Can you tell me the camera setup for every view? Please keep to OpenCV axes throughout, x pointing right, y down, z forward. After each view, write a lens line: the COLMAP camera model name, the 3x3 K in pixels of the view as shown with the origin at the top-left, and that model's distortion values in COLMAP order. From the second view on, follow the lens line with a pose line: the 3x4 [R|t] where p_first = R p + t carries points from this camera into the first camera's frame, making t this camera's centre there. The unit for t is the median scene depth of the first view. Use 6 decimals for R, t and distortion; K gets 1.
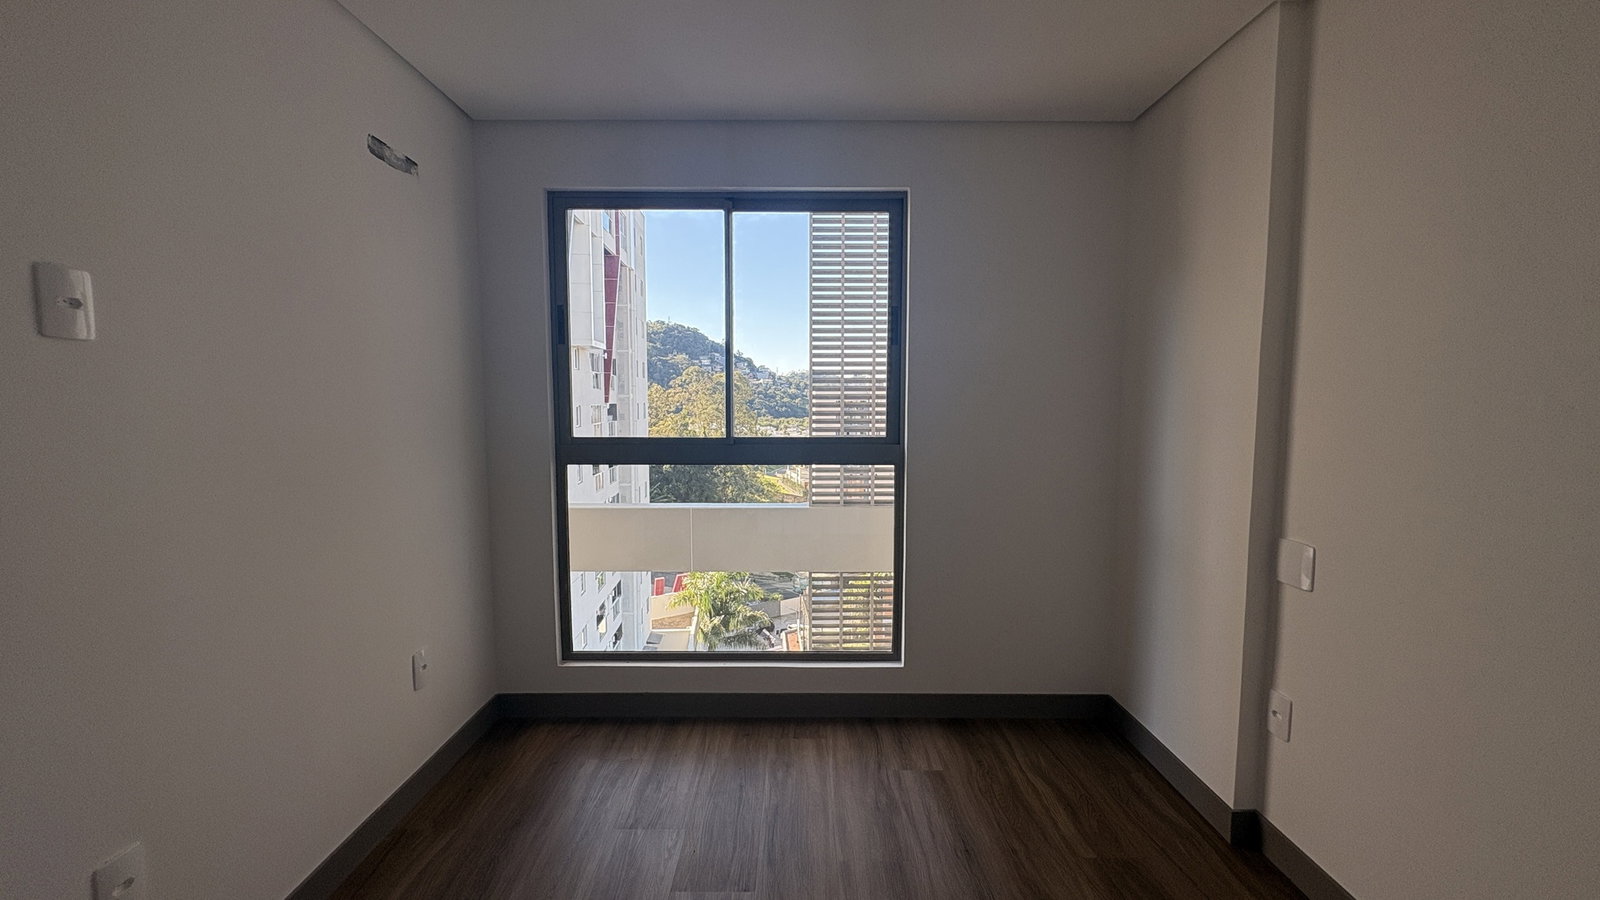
lens RADIAL K [[640.1, 0, 799.2], [0, 640.1, 450.5], [0, 0, 1]] dist [0.003055, -0.000119]
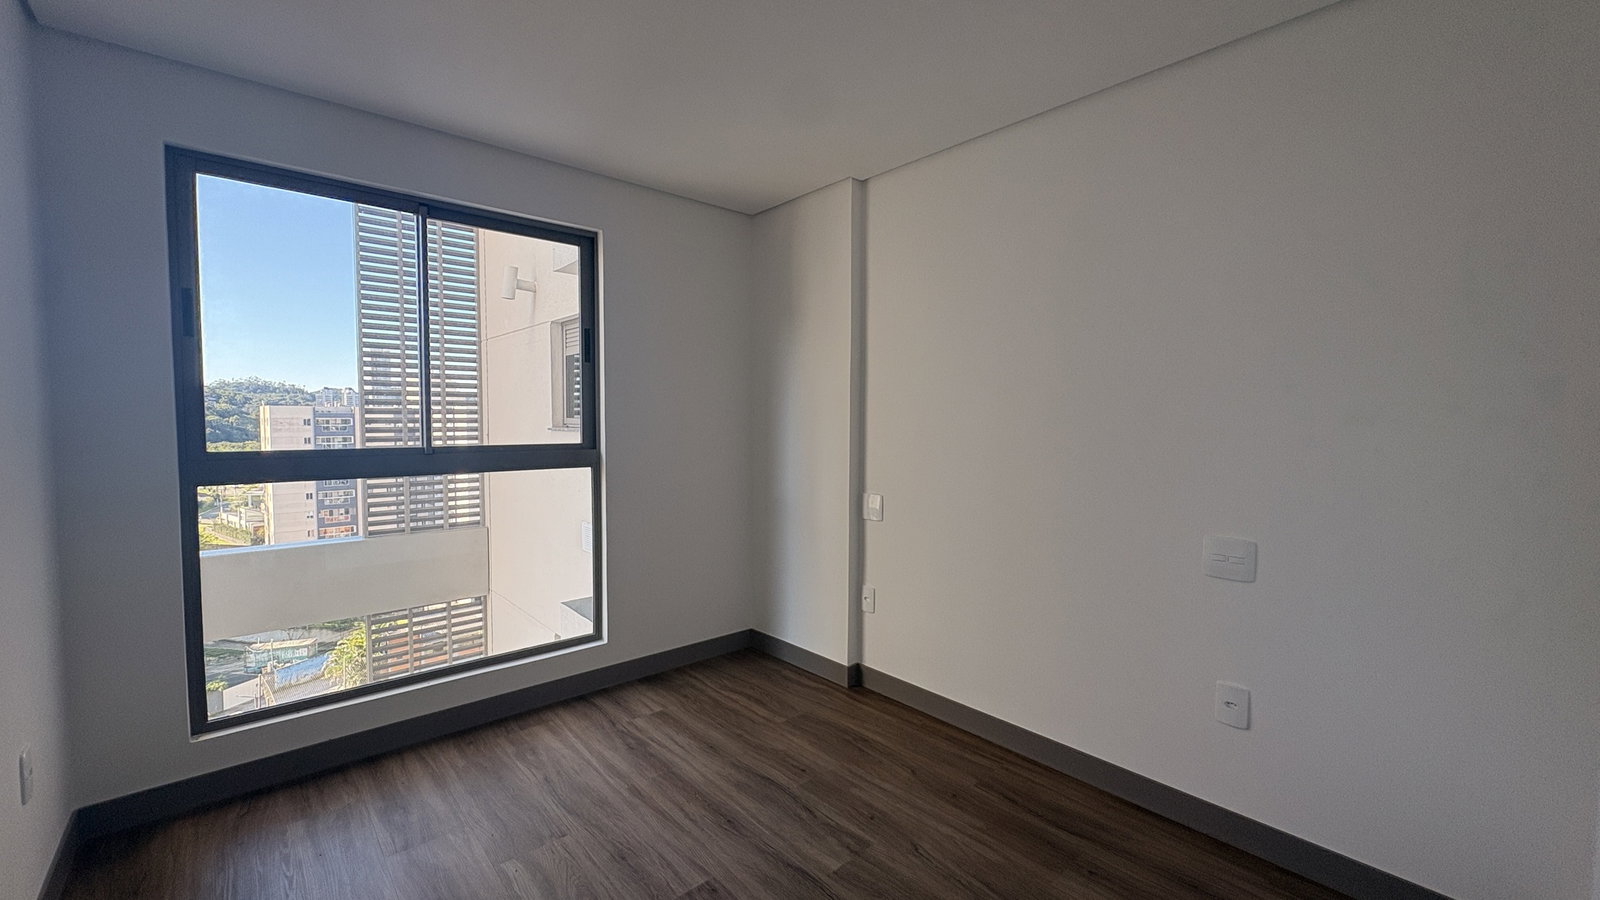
lens RADIAL K [[640.1, 0, 799.5], [0, 640.1, 452.2], [0, 0, 1]] dist [0.003055, -0.000119]
pose [[0.750716, -0.034427, 0.659728, -0.312990], [0.051865, 0.998630, -0.006905, 0.022046], [-0.658586, 0.039401, 0.751473, -0.099473]]
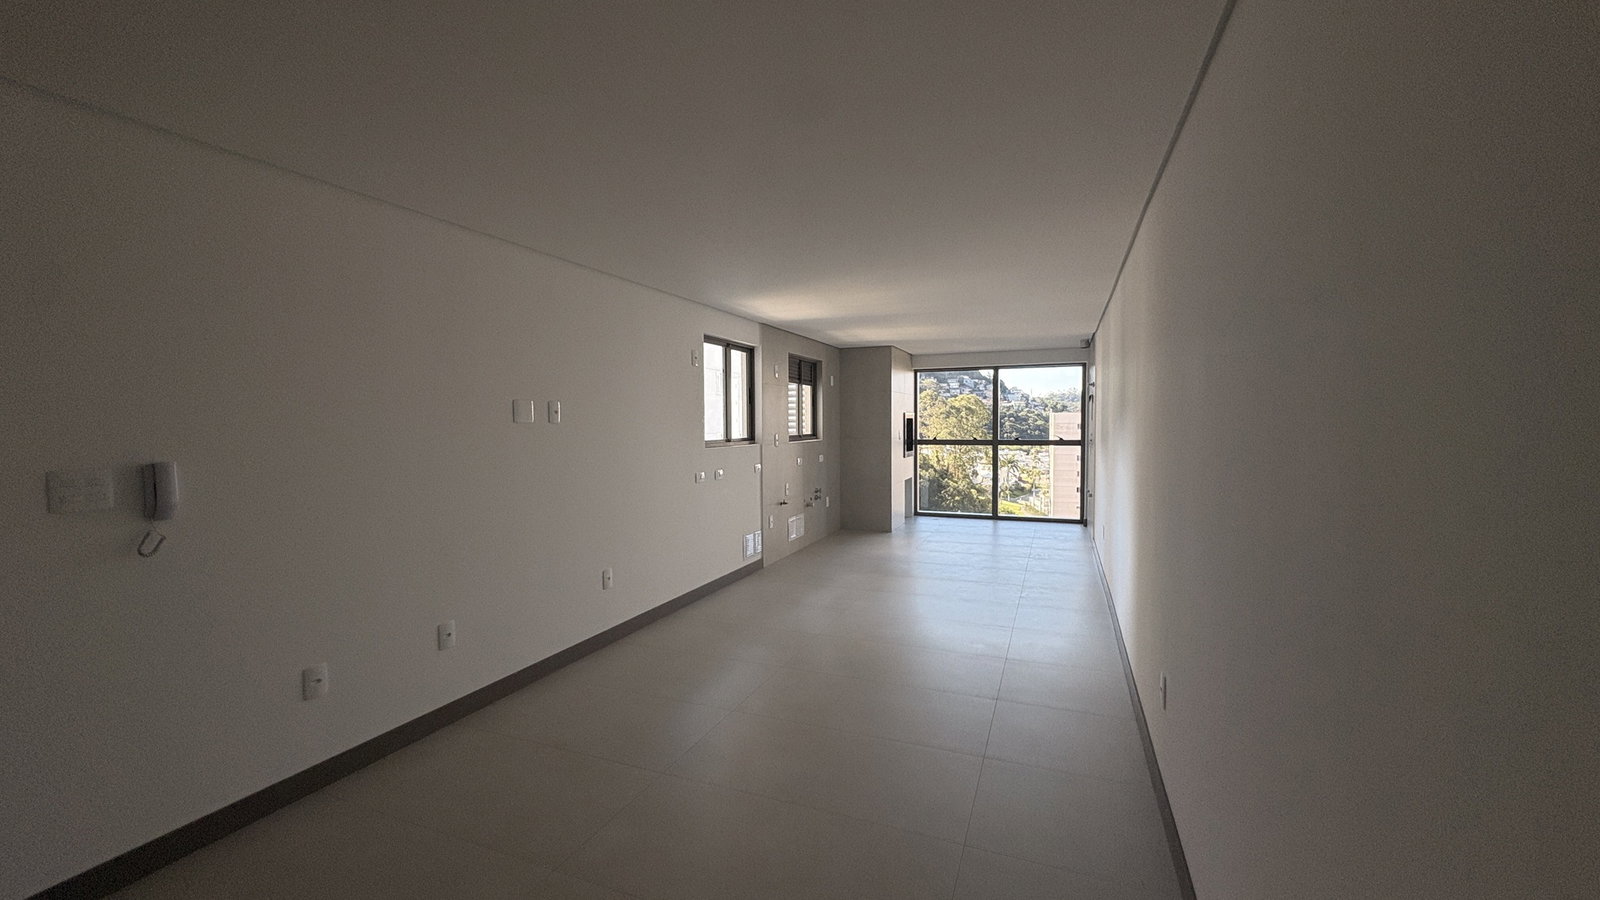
lens RADIAL K [[640.1, 0, 800.4], [0, 640.1, 449.5], [0, 0, 1]] dist [0.003055, -0.000119]
pose [[0.927176, 0.009100, -0.374514, 1.405134], [-0.023438, 0.999156, -0.033746, 0.022629], [0.373891, 0.040066, 0.926607, -0.676668]]
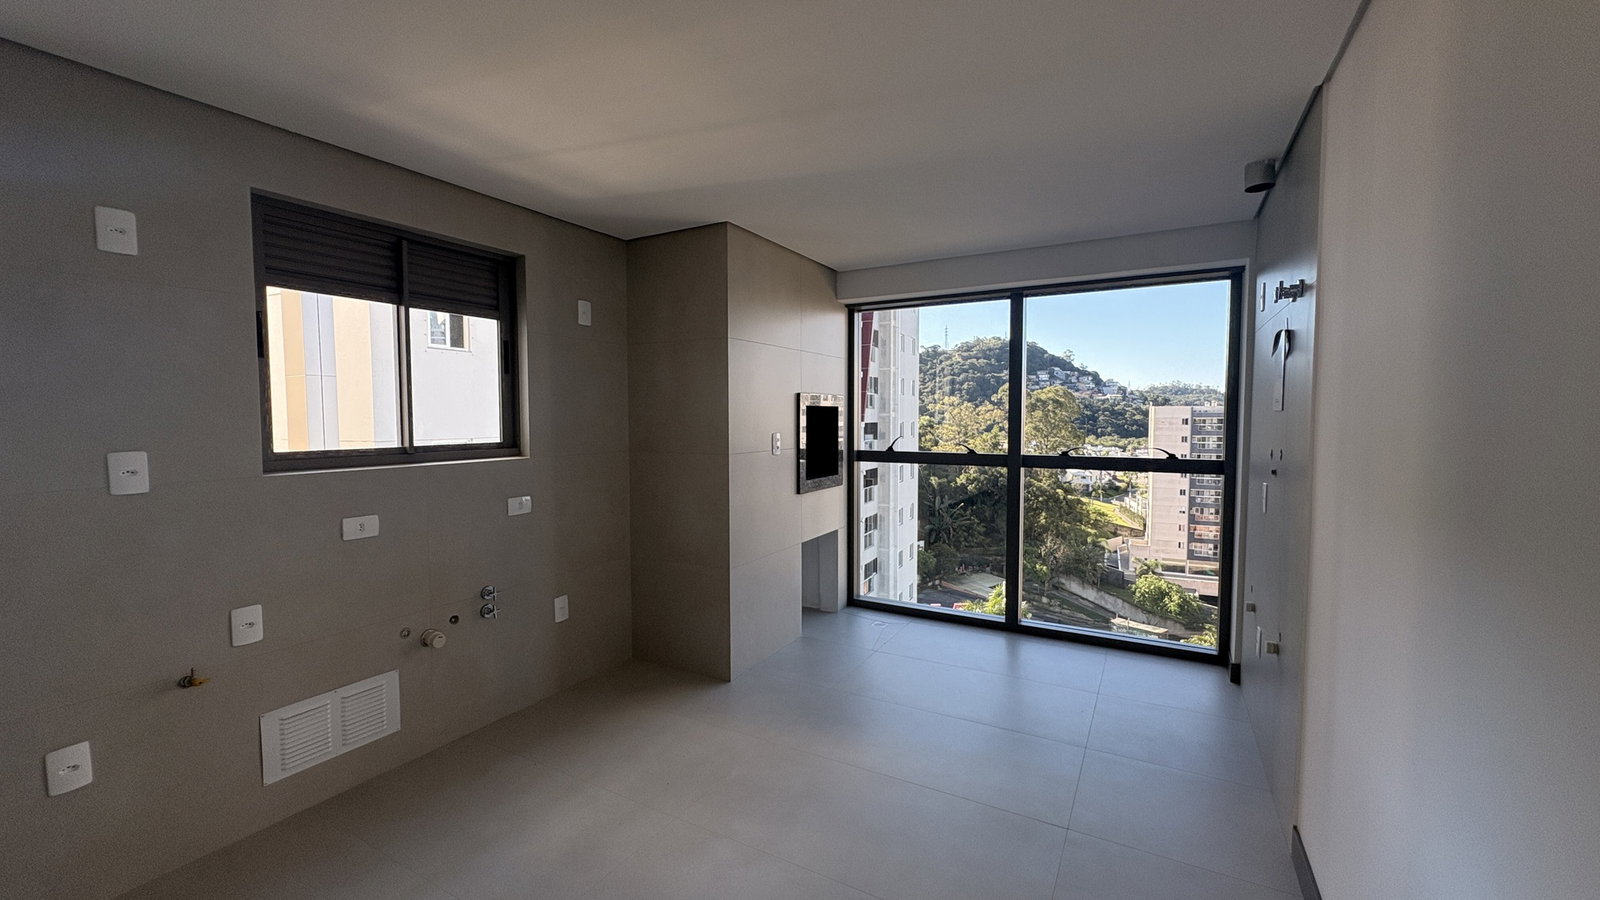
lens RADIAL K [[640.1, 0, 800.1], [0, 640.1, 446.6], [0, 0, 1]] dist [0.003055, -0.000119]
pose [[0.871879, 0.023110, -0.489175, 1.393792], [-0.039229, 0.998972, -0.022726, -0.126360], [0.488147, 0.039004, 0.871889, 1.194382]]
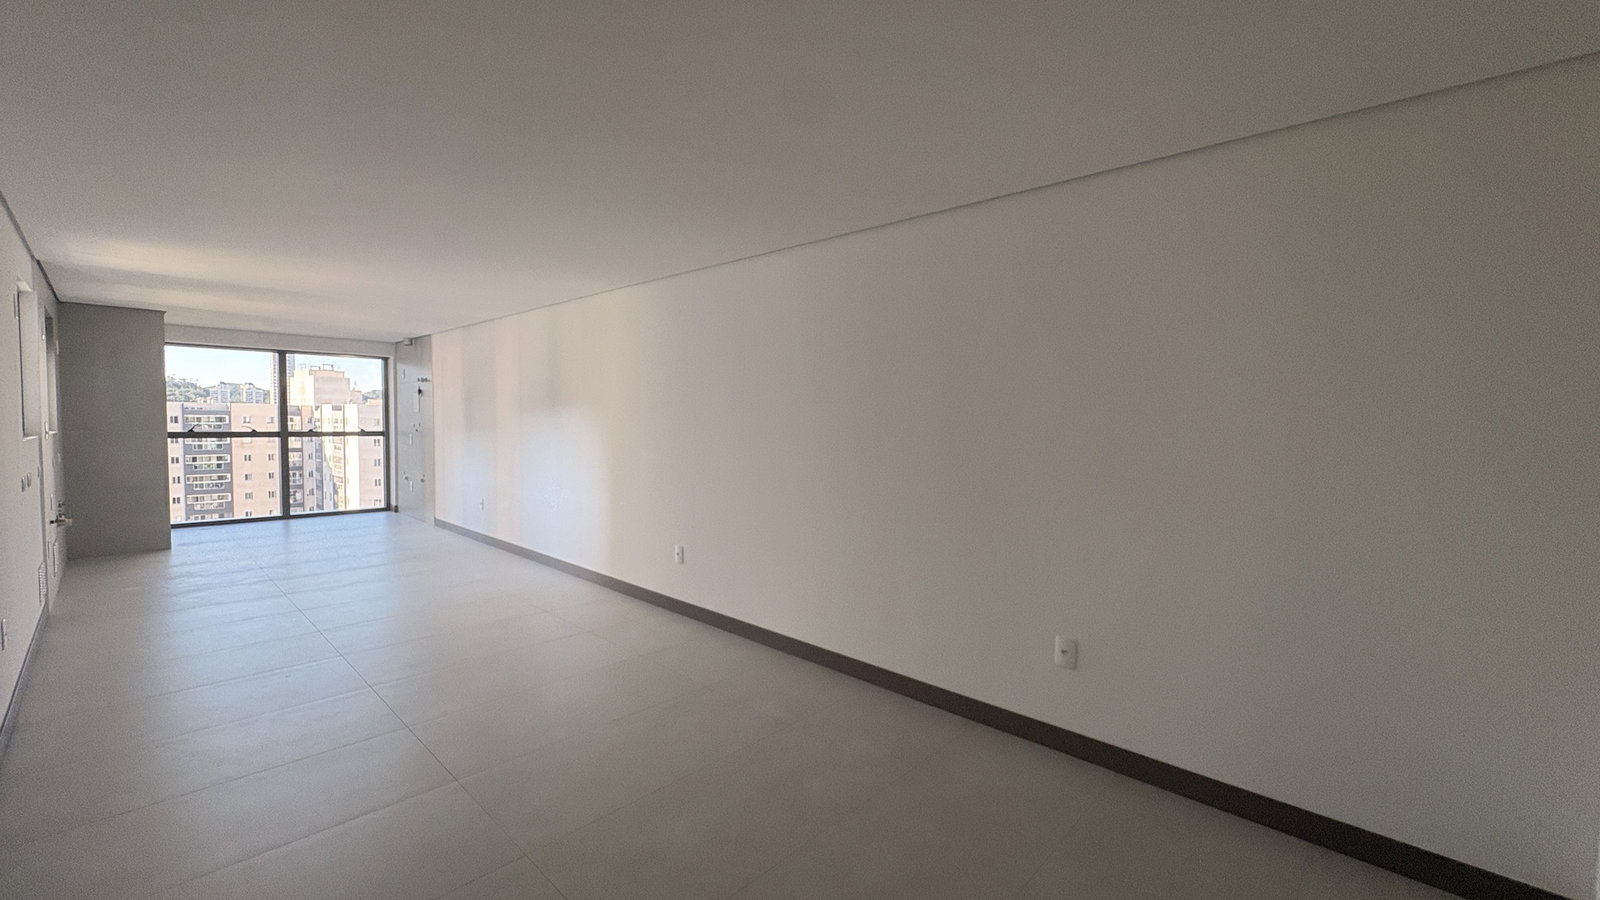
lens RADIAL K [[640.1, 0, 803.4], [0, 640.1, 452.4], [0, 0, 1]] dist [0.003055, -0.000119]
pose [[0.681598, -0.029176, 0.731145, 0.576384], [0.048123, 0.998829, -0.005004, 0.066561], [-0.730142, 0.038596, 0.682204, -1.047569]]
